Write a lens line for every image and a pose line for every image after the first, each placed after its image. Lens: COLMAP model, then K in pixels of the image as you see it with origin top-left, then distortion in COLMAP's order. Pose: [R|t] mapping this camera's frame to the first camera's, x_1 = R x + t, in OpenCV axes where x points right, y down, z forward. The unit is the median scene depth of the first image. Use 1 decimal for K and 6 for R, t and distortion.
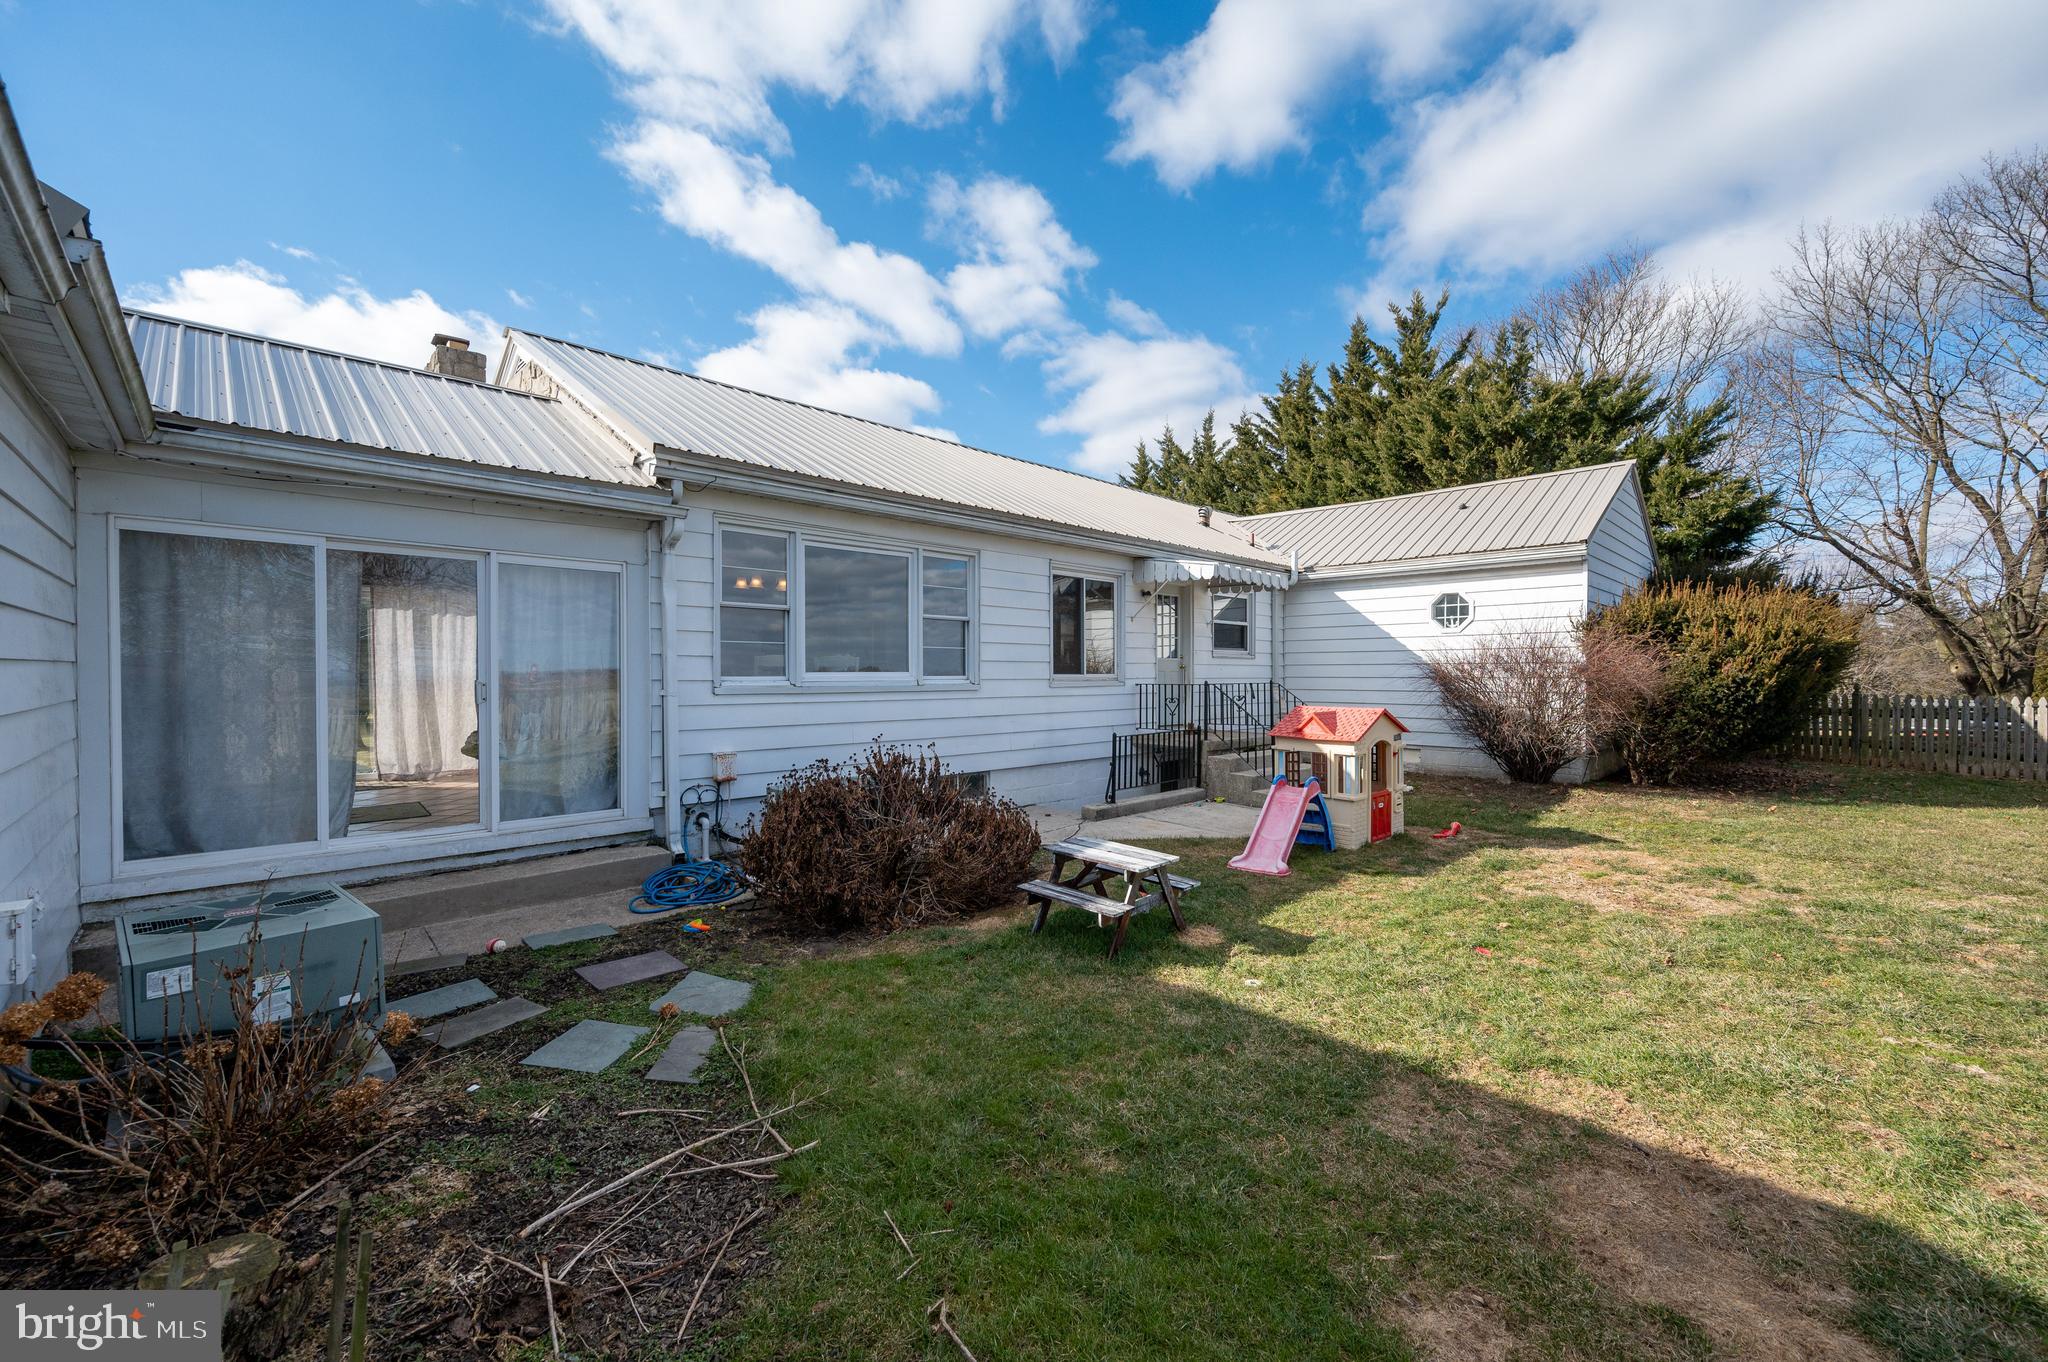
lens RADIAL K [[812.2, 0, 1024.4], [0, 812.2, 679.4], [0, 0, 1]] dist [-0.000453, 0.000249]
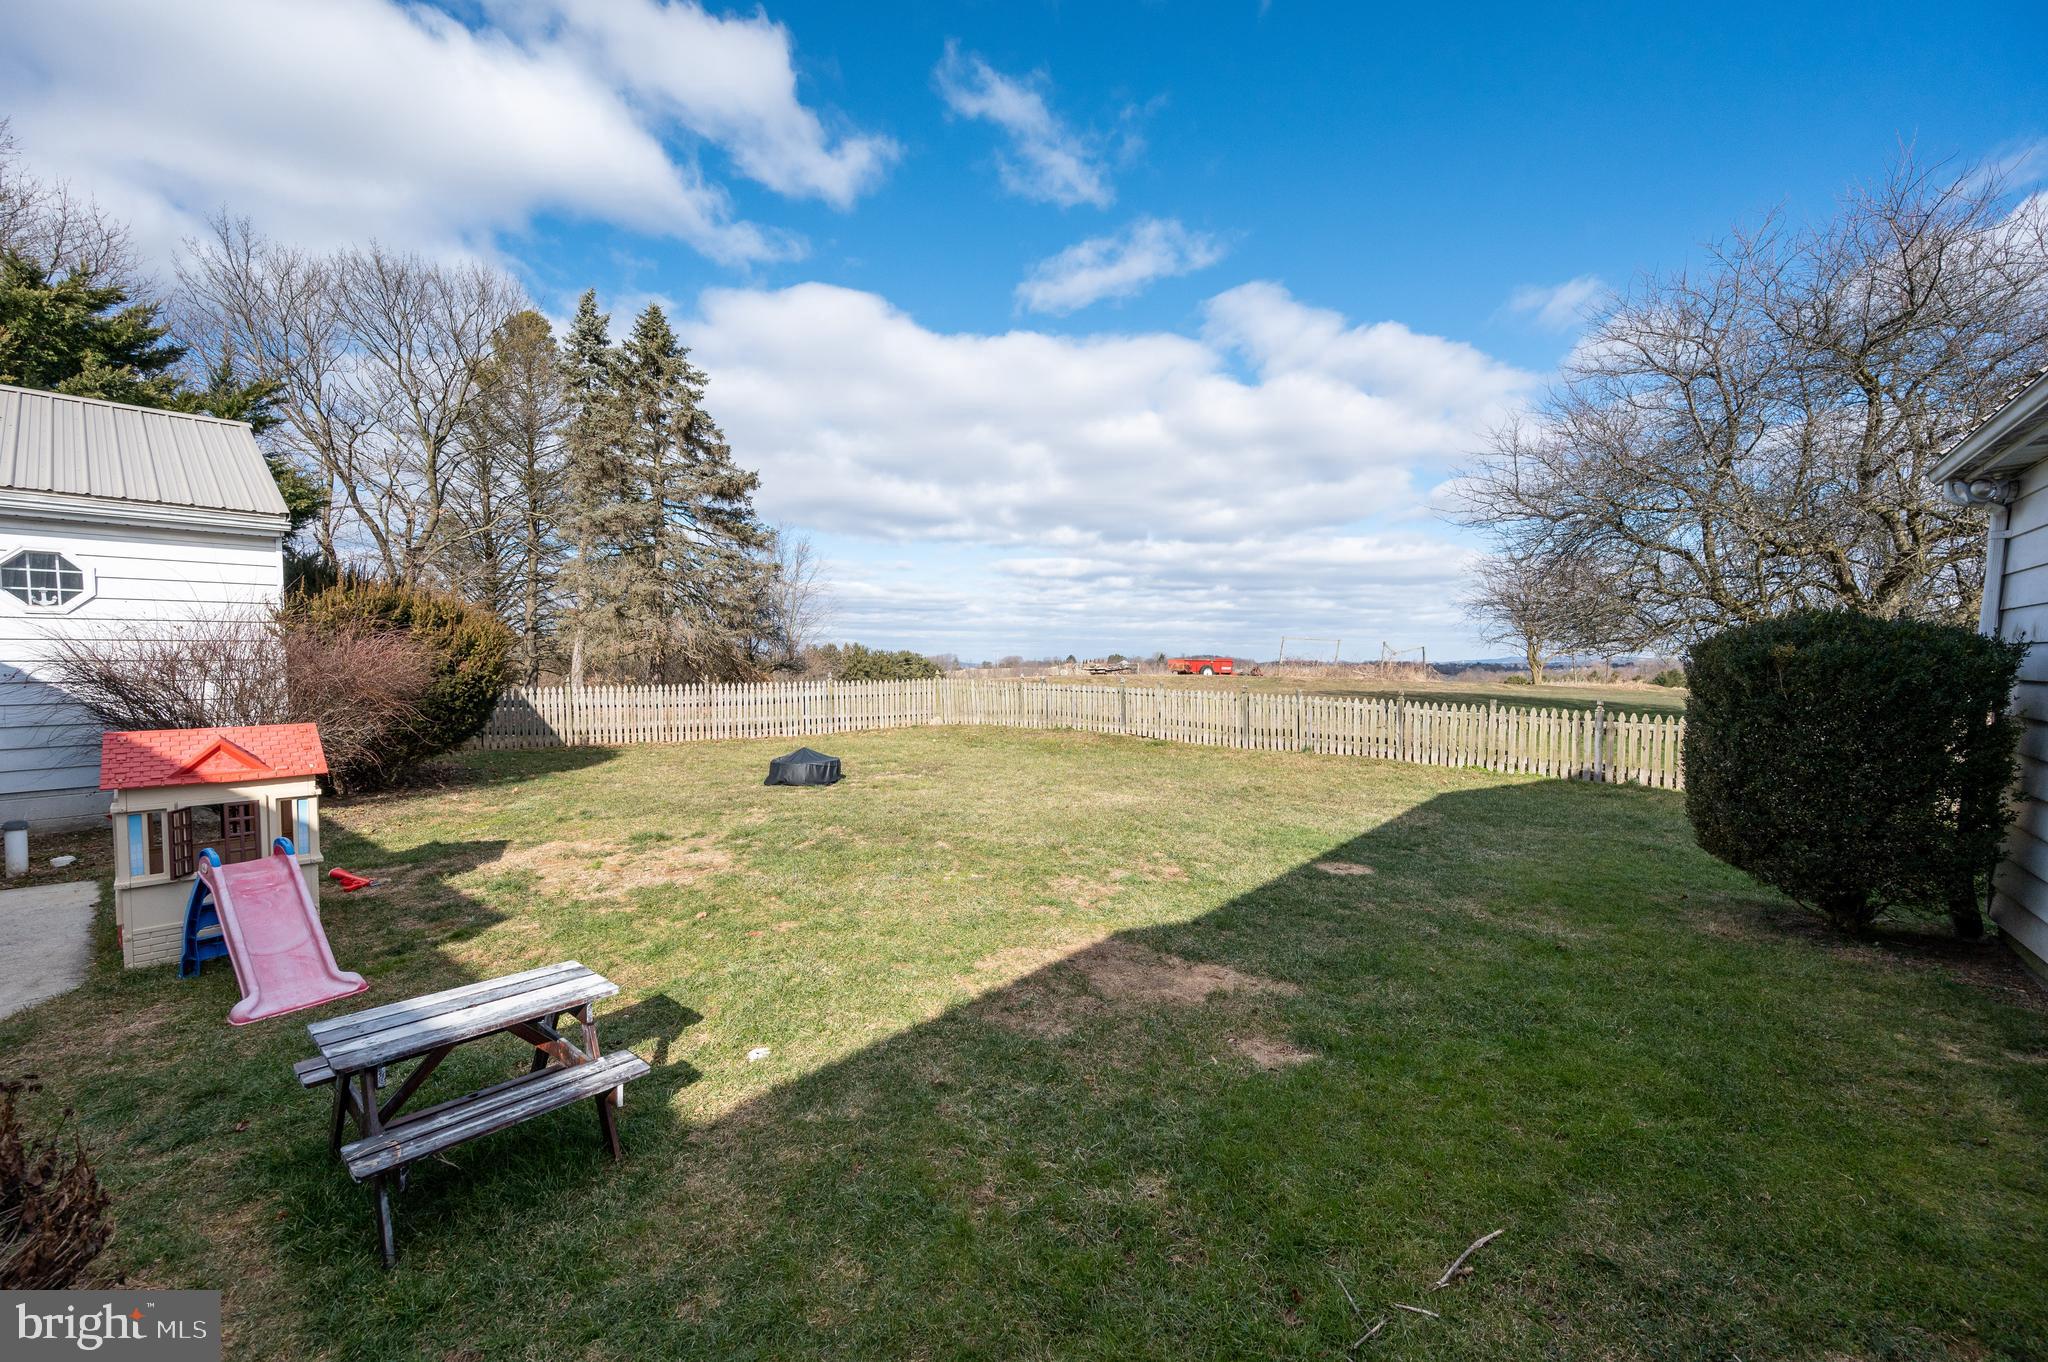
lens RADIAL K [[812.2, 0, 1022.3], [0, 812.2, 681.7], [0, 0, 1]] dist [-0.000453, 0.000249]
pose [[-0.094475, -0.020729, 0.995311, -0.267027], [0.020121, 0.999539, 0.022727, -0.003021], [-0.995324, 0.022174, -0.094014, 0.405431]]
